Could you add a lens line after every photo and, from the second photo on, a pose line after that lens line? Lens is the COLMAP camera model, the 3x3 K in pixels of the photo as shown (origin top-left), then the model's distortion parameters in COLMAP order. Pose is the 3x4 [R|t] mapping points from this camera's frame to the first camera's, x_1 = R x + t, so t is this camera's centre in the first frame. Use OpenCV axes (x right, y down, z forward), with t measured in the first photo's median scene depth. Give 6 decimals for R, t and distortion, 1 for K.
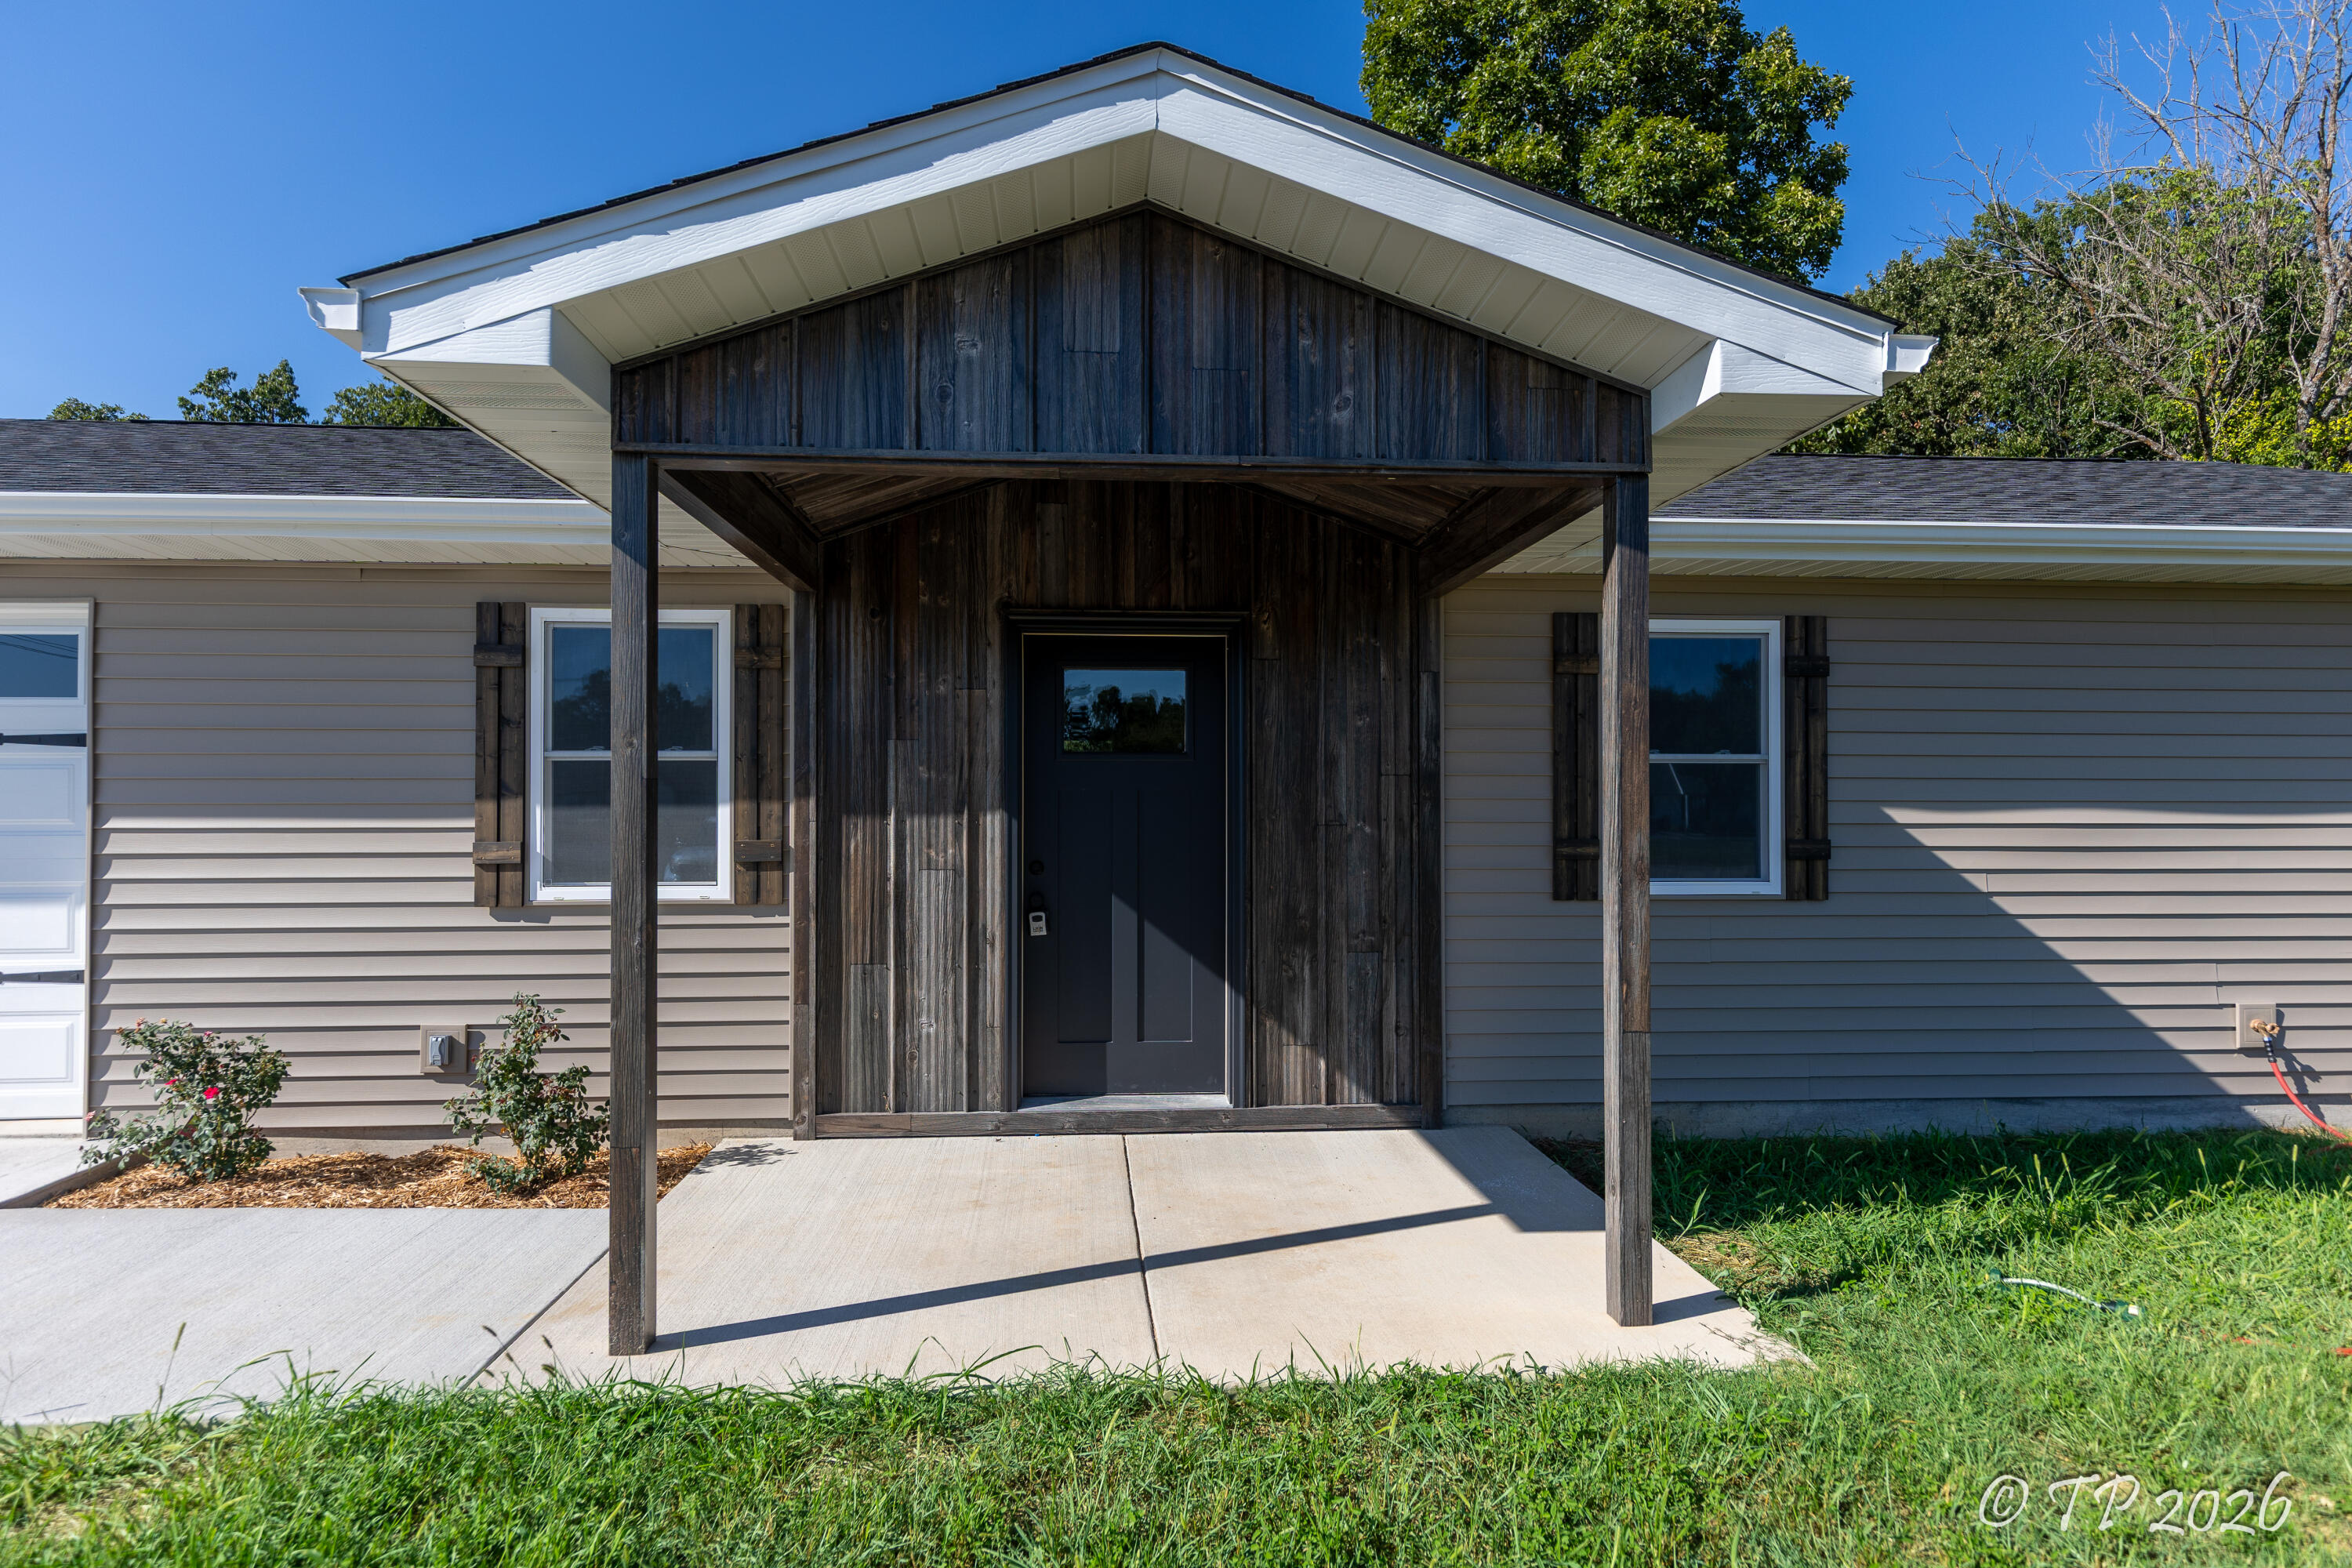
lens RADIAL K [[1375.8, 0, 1176.0], [0, 1375.8, 784.0], [0, 0, 1]] dist [0.002492, 0.000699]
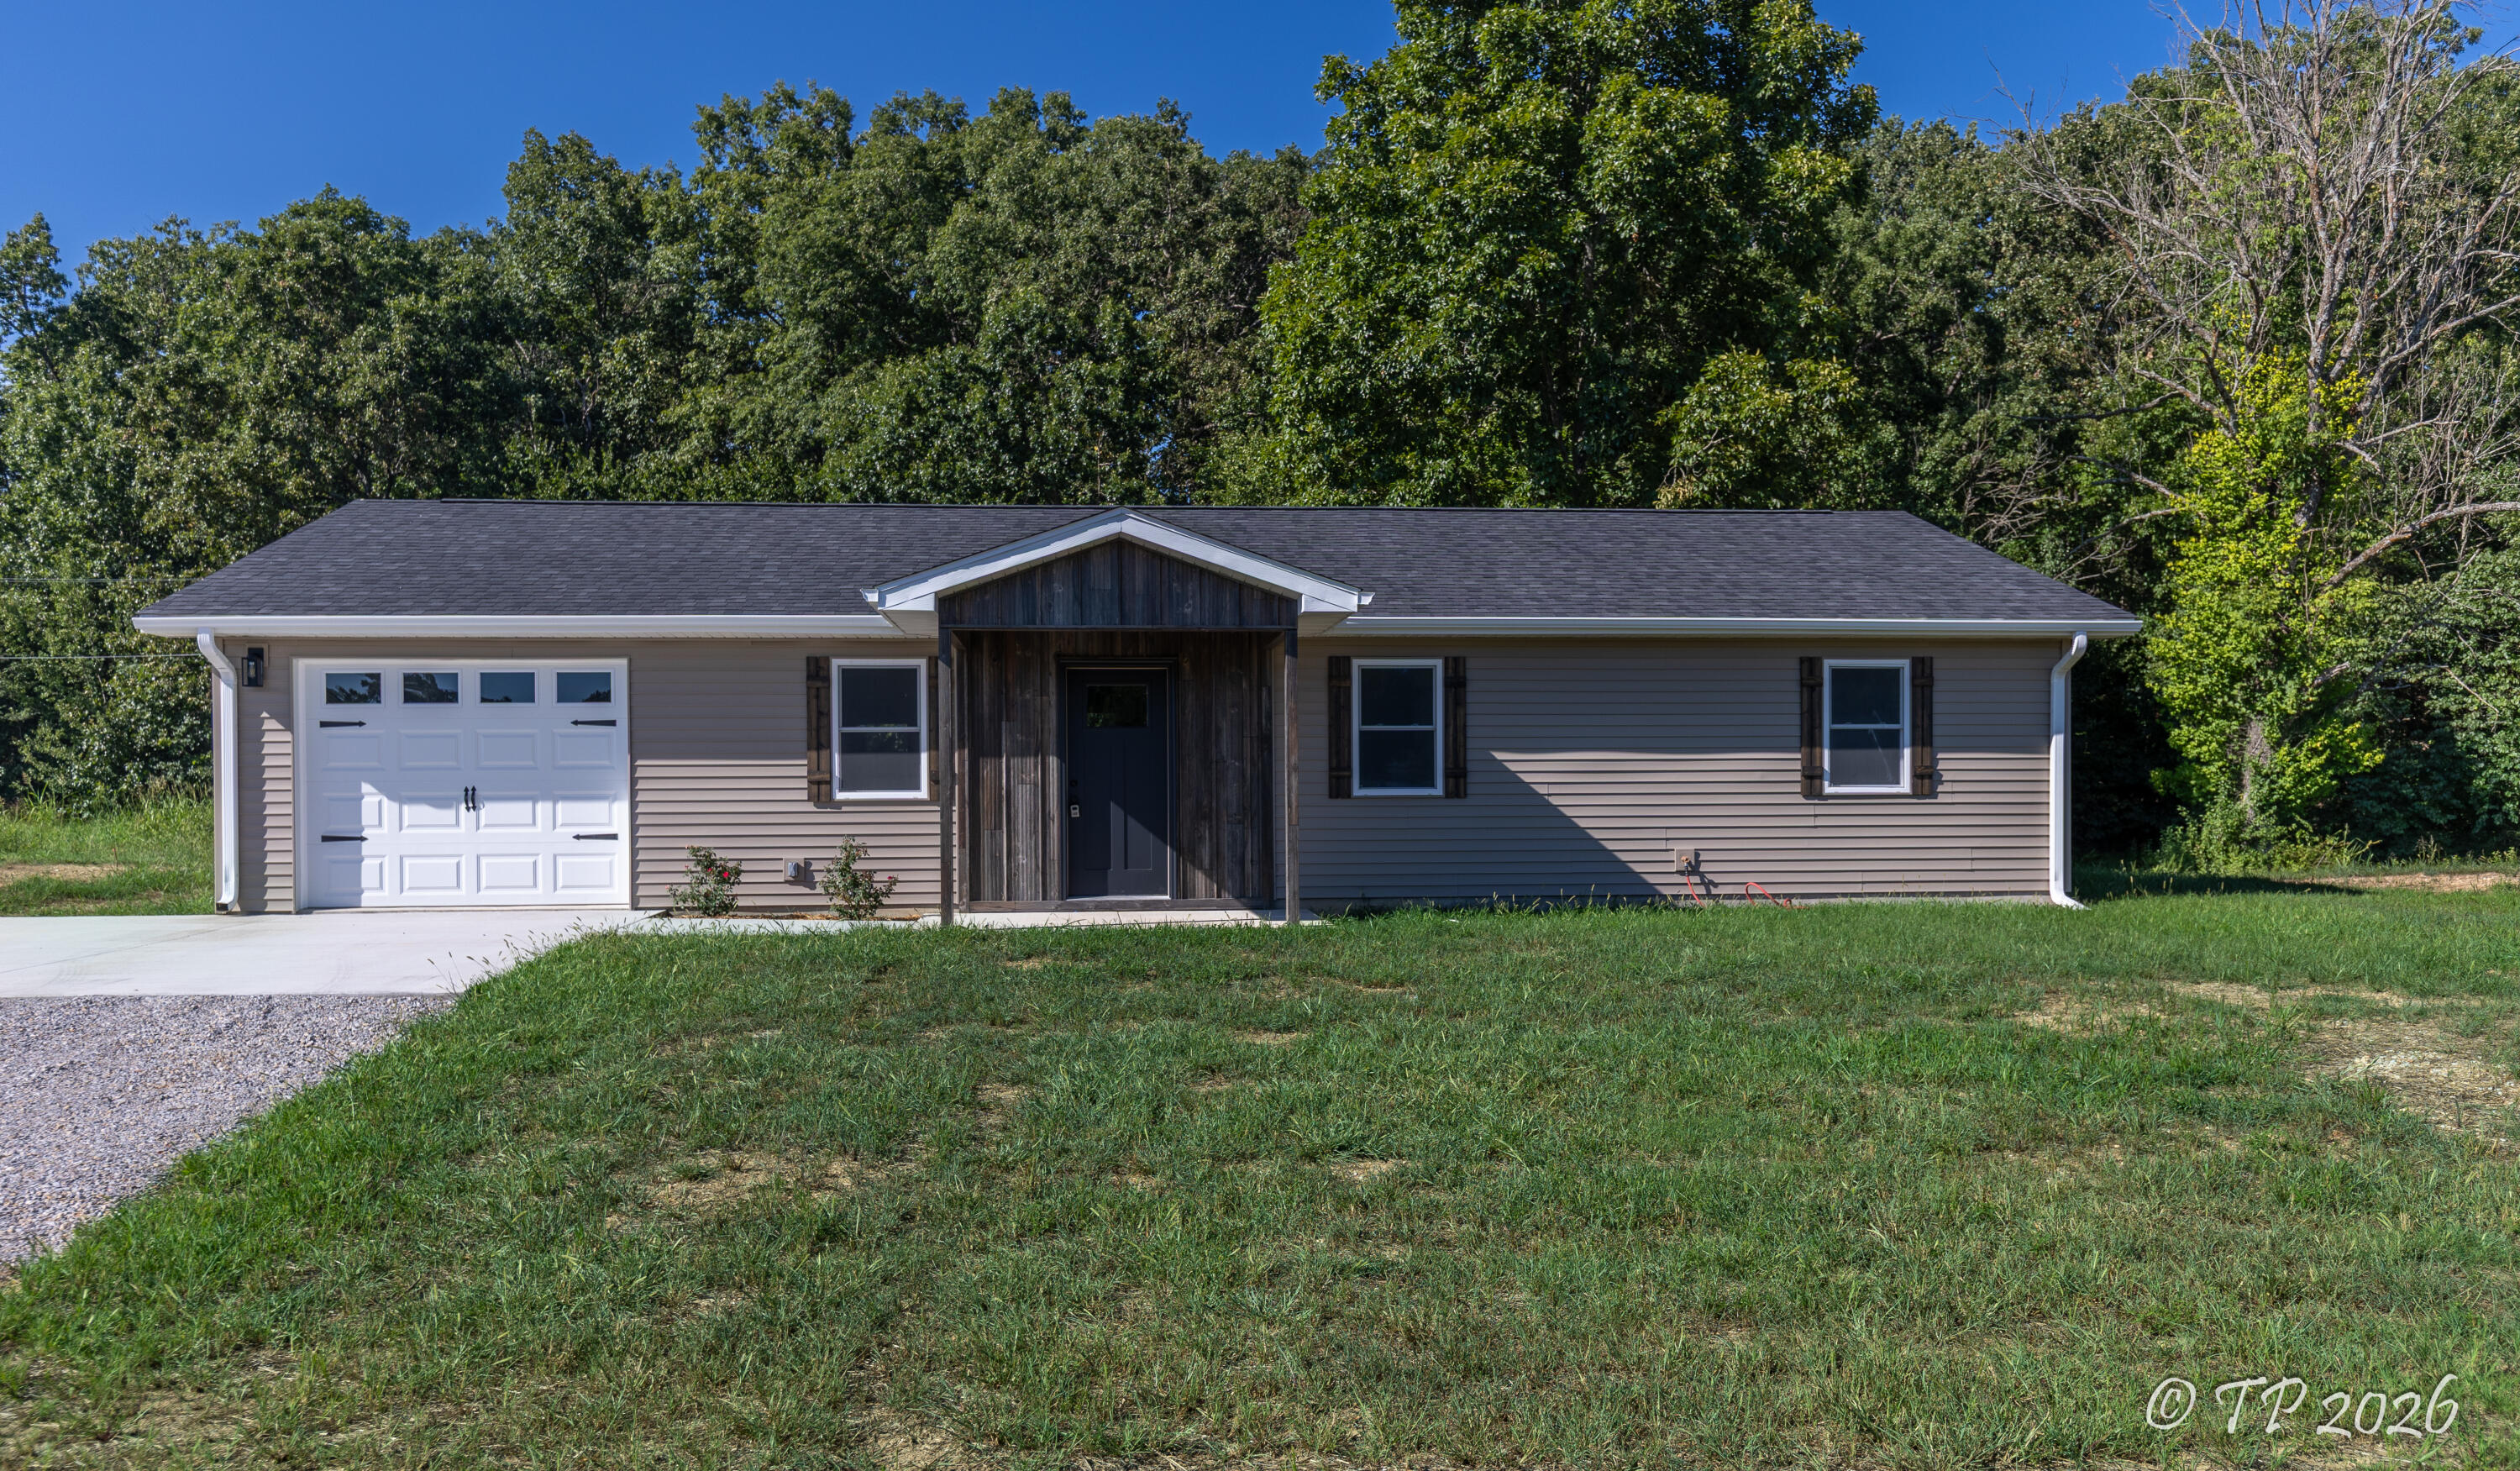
lens RADIAL K [[2136.0, 0, 1297.9], [0, 2136.0, 775.1], [0, 0, 1]] dist [0.008609, 0.003591]
pose [[0.999360, -0.006113, 0.035258, 0.119992], [0.005898, 0.999963, 0.006192, 0.031425], [-0.035294, -0.005980, 0.999359, -2.198790]]
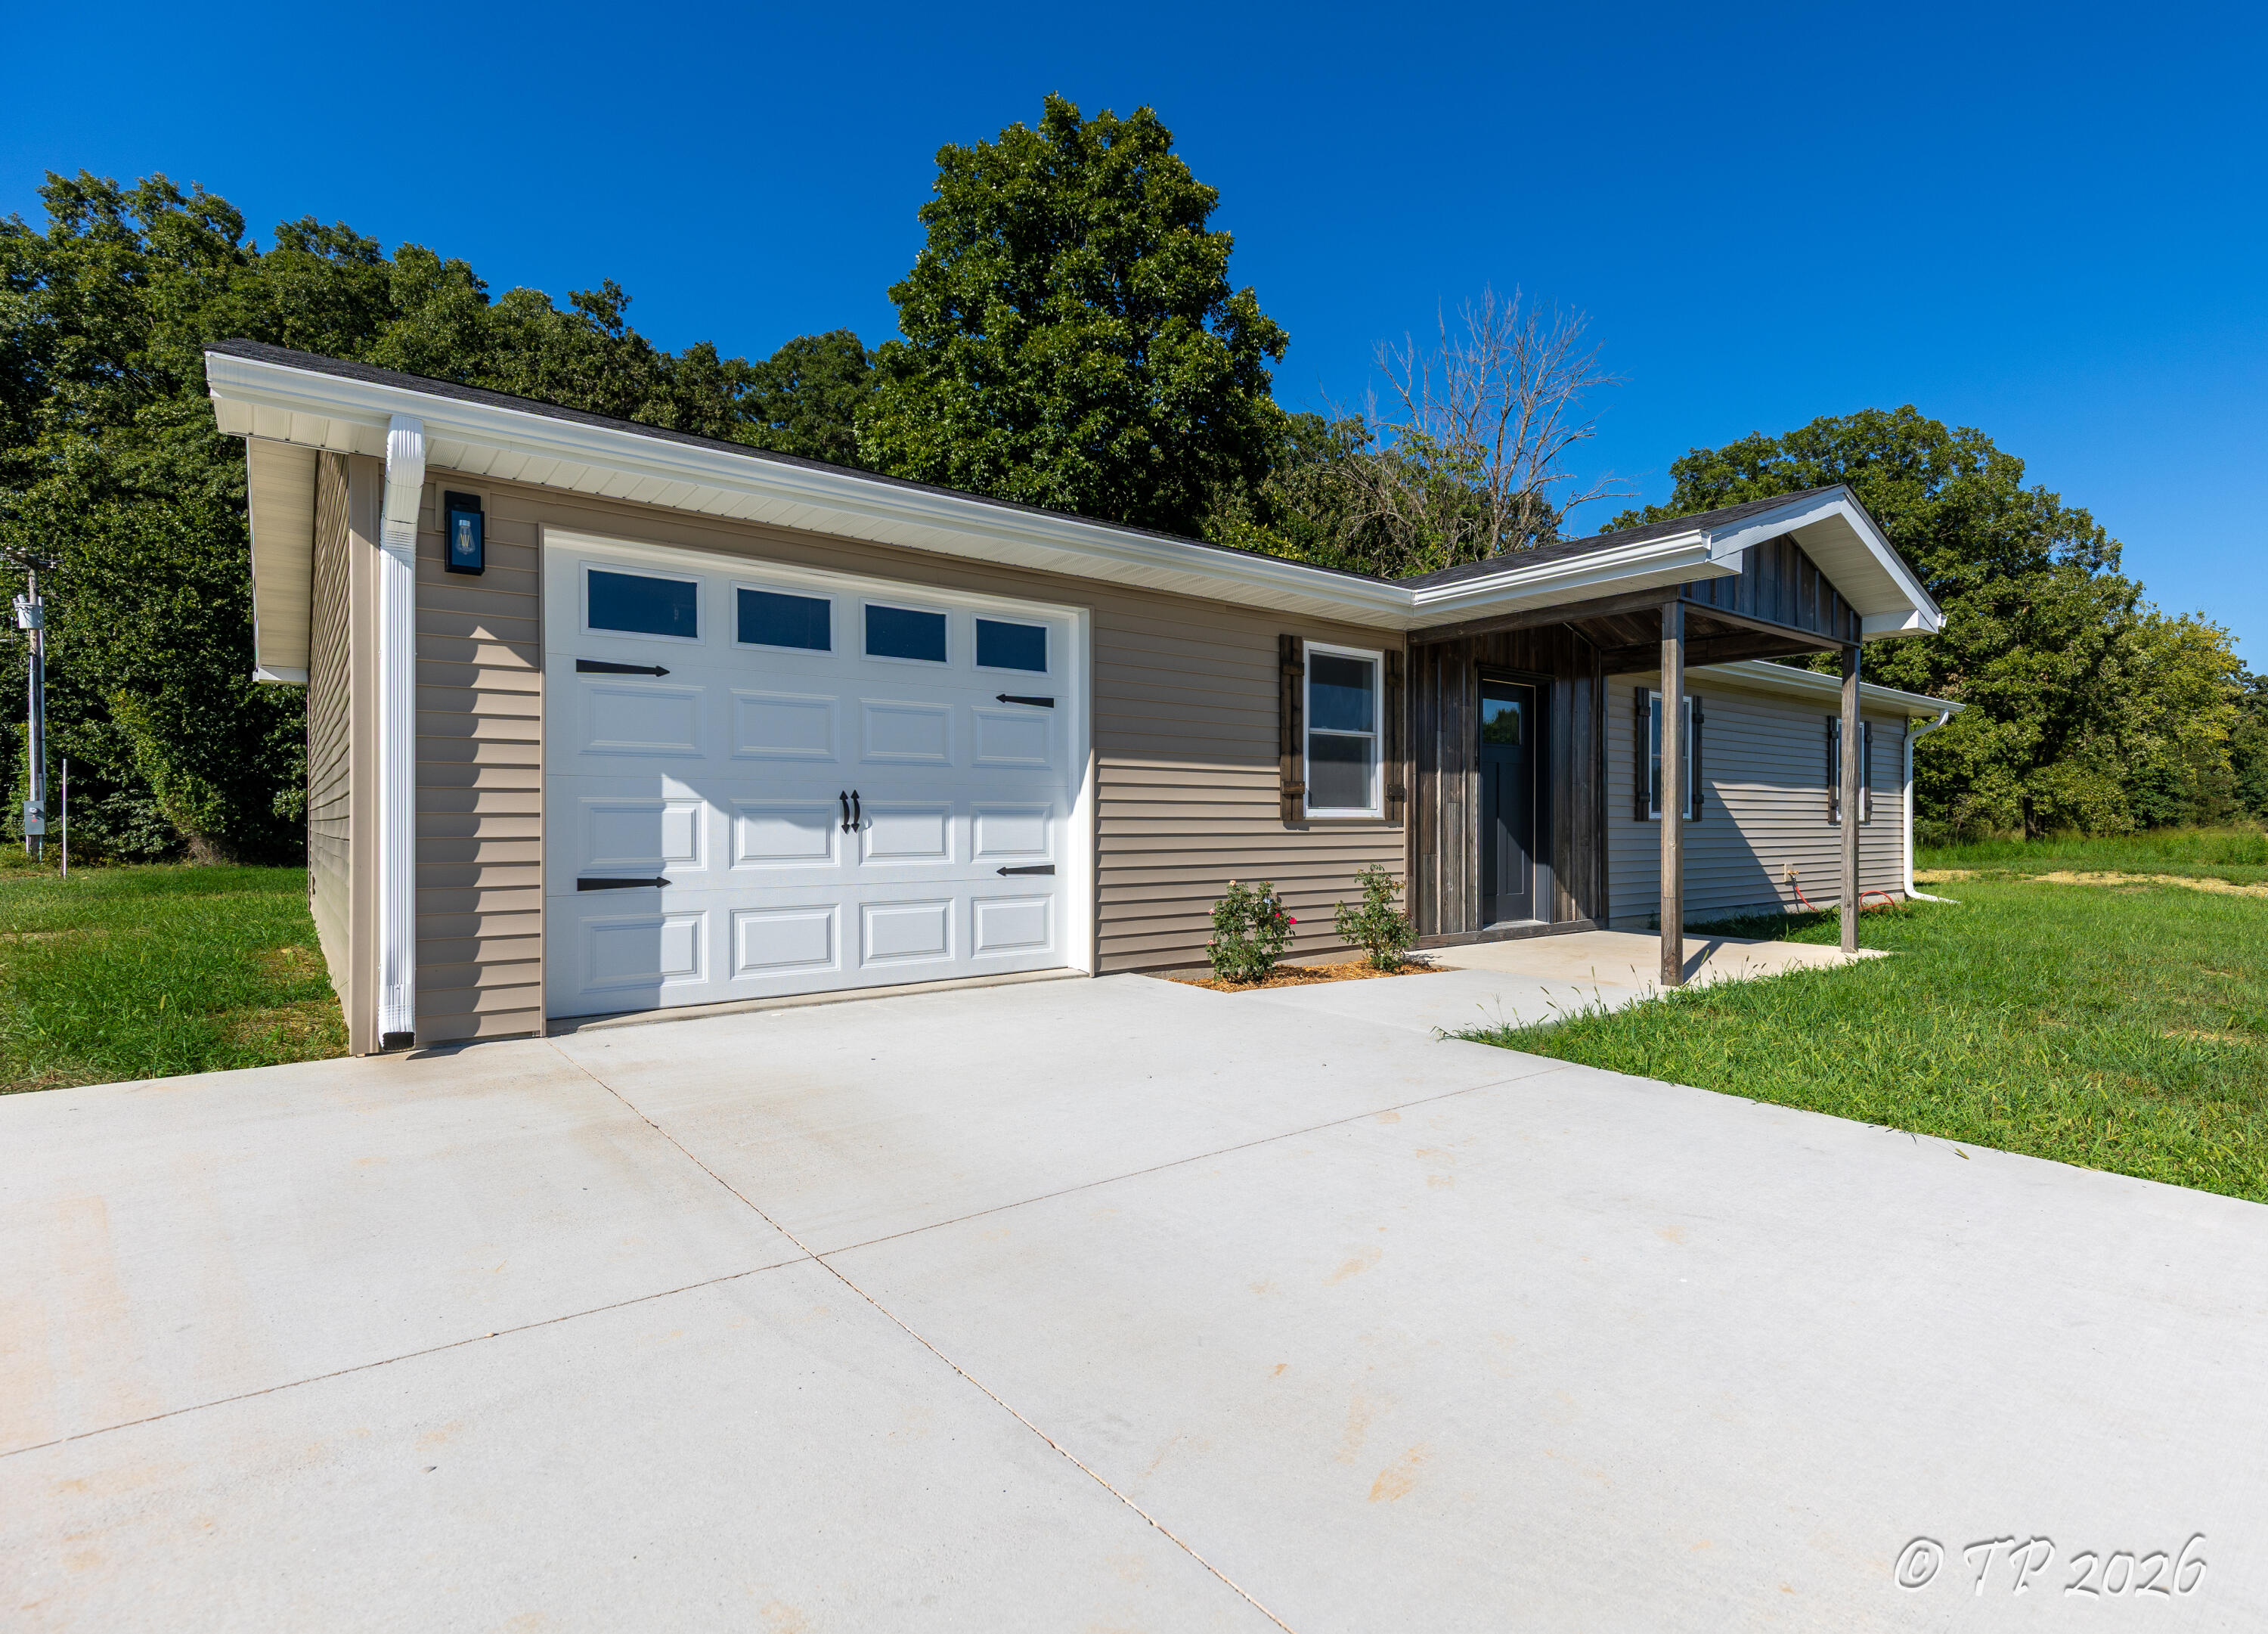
lens RADIAL K [[1147.1, 0, 1287.6], [0, 1147.1, 821.0], [0, 0, 1]] dist [0.001393, 0.000818]
pose [[0.786076, 0.000847, 0.618130, -1.292211], [-0.010883, 0.999863, 0.012469, 0.069937], [-0.618034, -0.016528, 0.785977, -0.074656]]
